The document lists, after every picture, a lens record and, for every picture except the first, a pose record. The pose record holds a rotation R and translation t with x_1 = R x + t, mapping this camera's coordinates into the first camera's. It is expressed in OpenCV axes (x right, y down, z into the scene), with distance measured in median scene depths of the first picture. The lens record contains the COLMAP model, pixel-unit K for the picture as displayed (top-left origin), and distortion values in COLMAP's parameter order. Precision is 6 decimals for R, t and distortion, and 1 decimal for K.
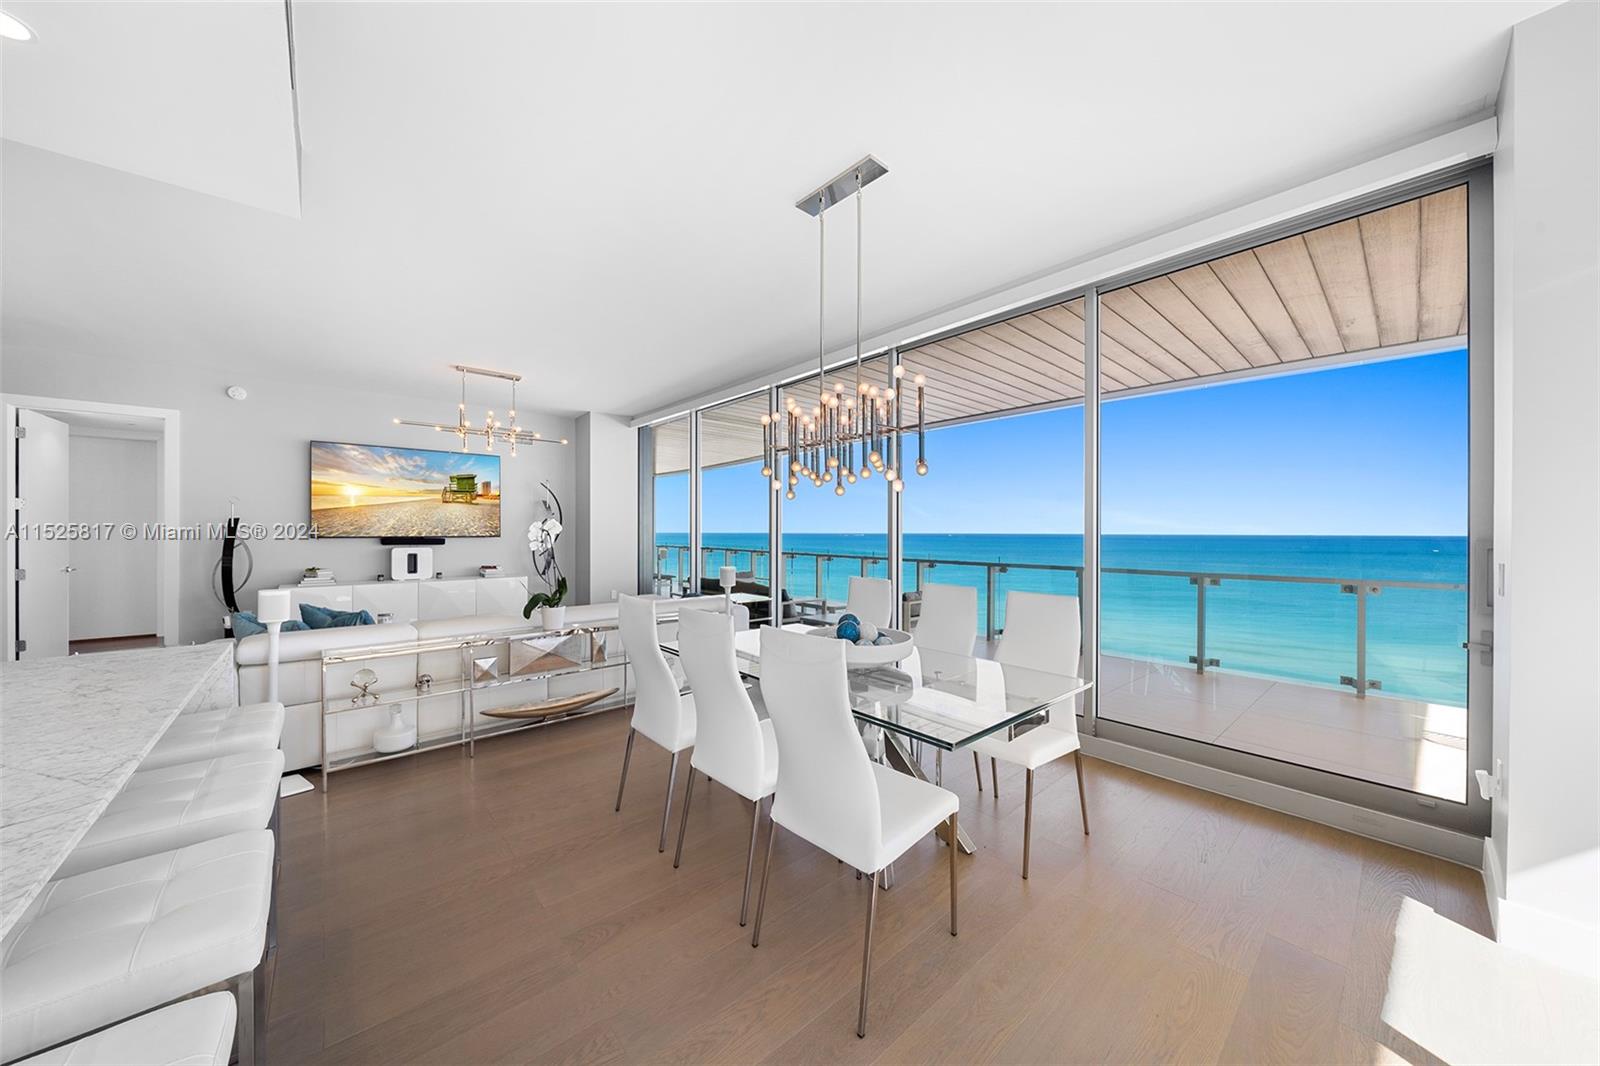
lens RADIAL K [[543.4, 0, 792.1], [0, 543.4, 530.2], [0, 0, 1]] dist [-0.005777, 0.000124]
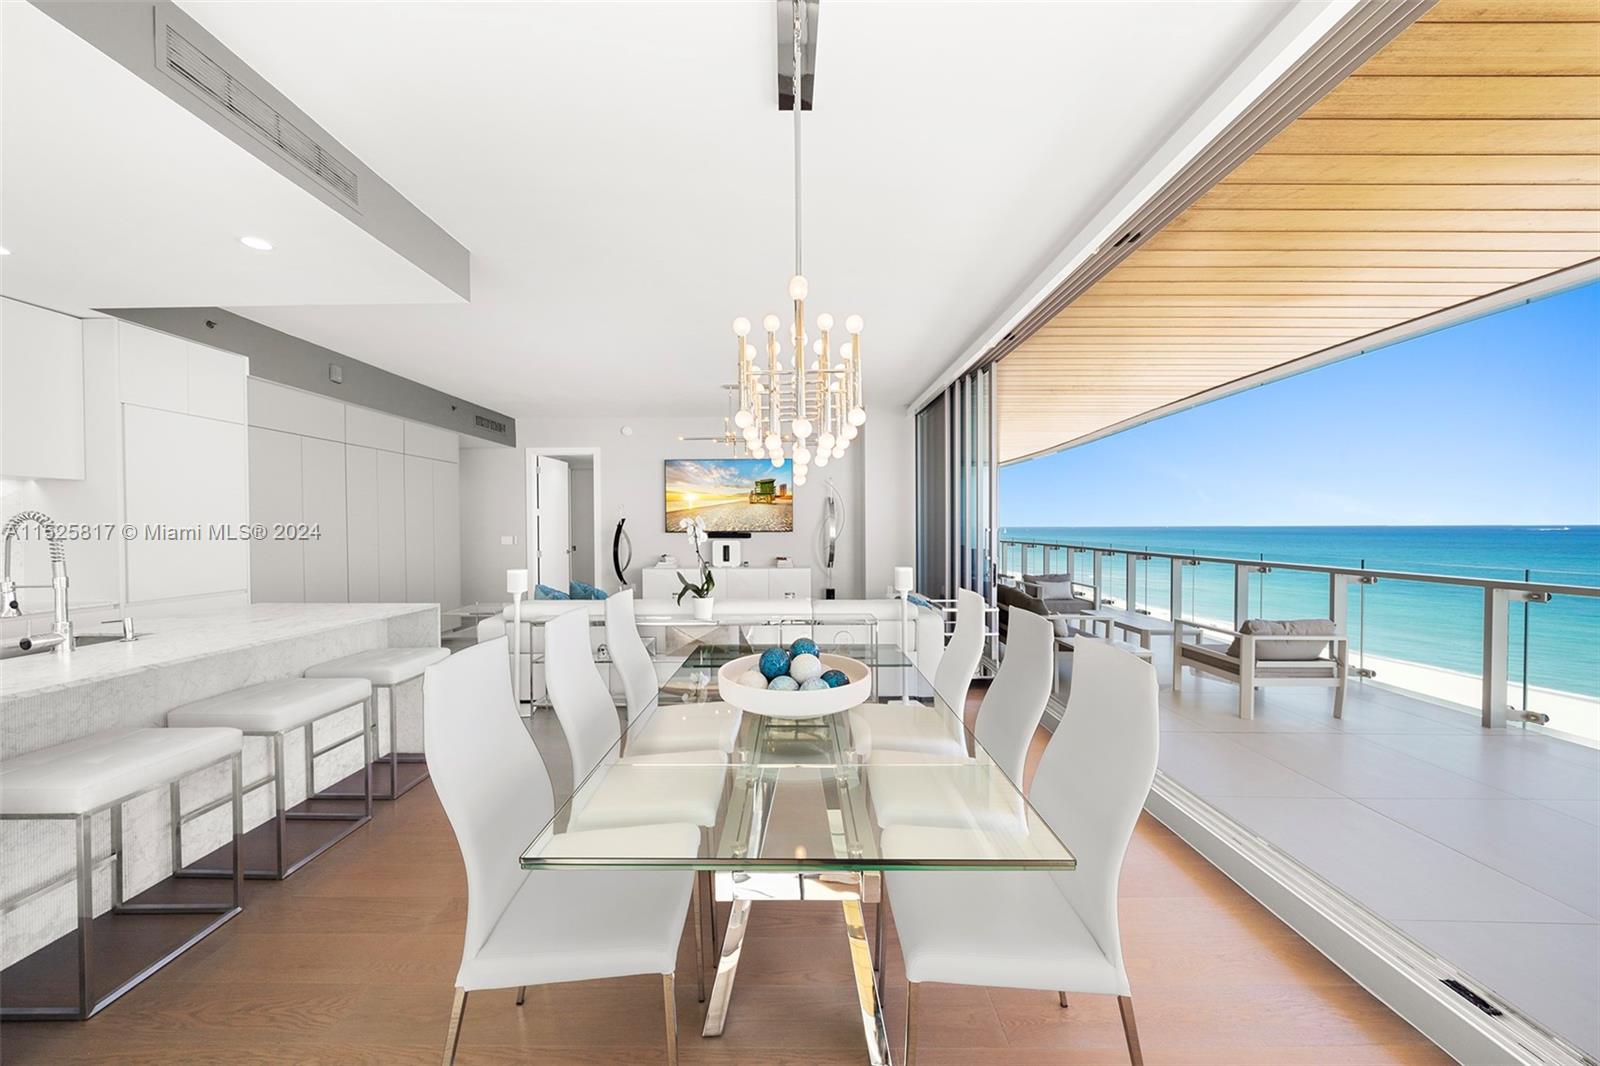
lens RADIAL K [[543.4, 0, 809.7], [0, 543.4, 536.5], [0, 0, 1]] dist [-0.005777, 0.000124]
pose [[0.770097, 0.007555, -0.637882, 0.271011], [0.005688, 0.999809, 0.018709, -0.000147], [0.637902, -0.018035, 0.769907, 0.190072]]
